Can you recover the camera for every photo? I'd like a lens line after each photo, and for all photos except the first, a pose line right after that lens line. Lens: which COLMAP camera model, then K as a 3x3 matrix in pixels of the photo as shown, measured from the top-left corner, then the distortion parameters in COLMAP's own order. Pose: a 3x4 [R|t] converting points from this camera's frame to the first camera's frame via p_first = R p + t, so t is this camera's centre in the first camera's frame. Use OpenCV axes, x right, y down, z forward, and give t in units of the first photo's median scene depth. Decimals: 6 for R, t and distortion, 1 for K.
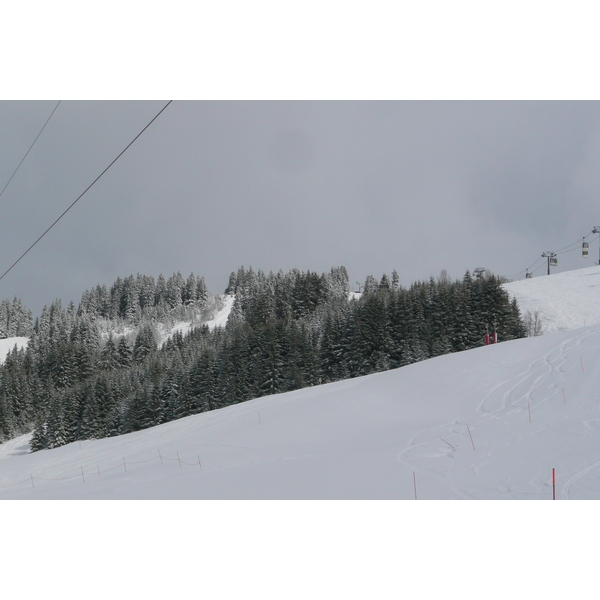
lens RADIAL K [[2356.6, 0, 299.9], [0, 2356.6, 301.2], [0, 0, 1]] dist [0.967044, 0.000000]
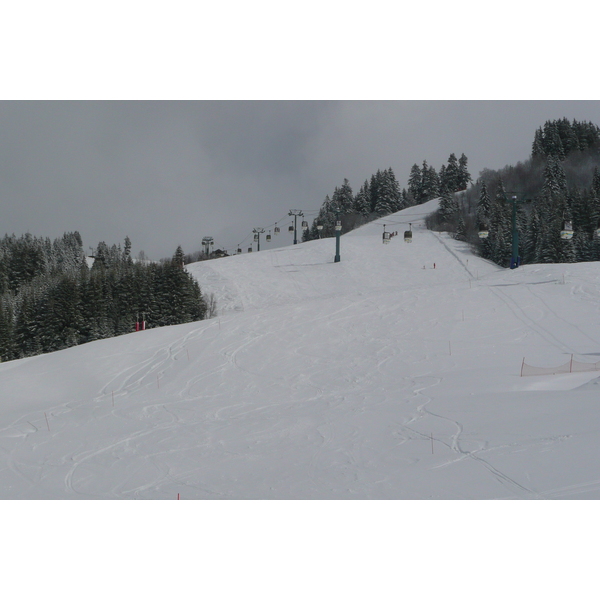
lens RADIAL K [[2356.6, 0, 300.4], [0, 2356.6, 298.6], [0, 0, 1]] dist [0.967044, 0.000000]
pose [[0.994556, 0.013602, 0.103315, 0.025448], [-0.015381, 0.999747, 0.016439, -0.012348], [-0.103065, -0.017938, 0.994513, -0.119955]]
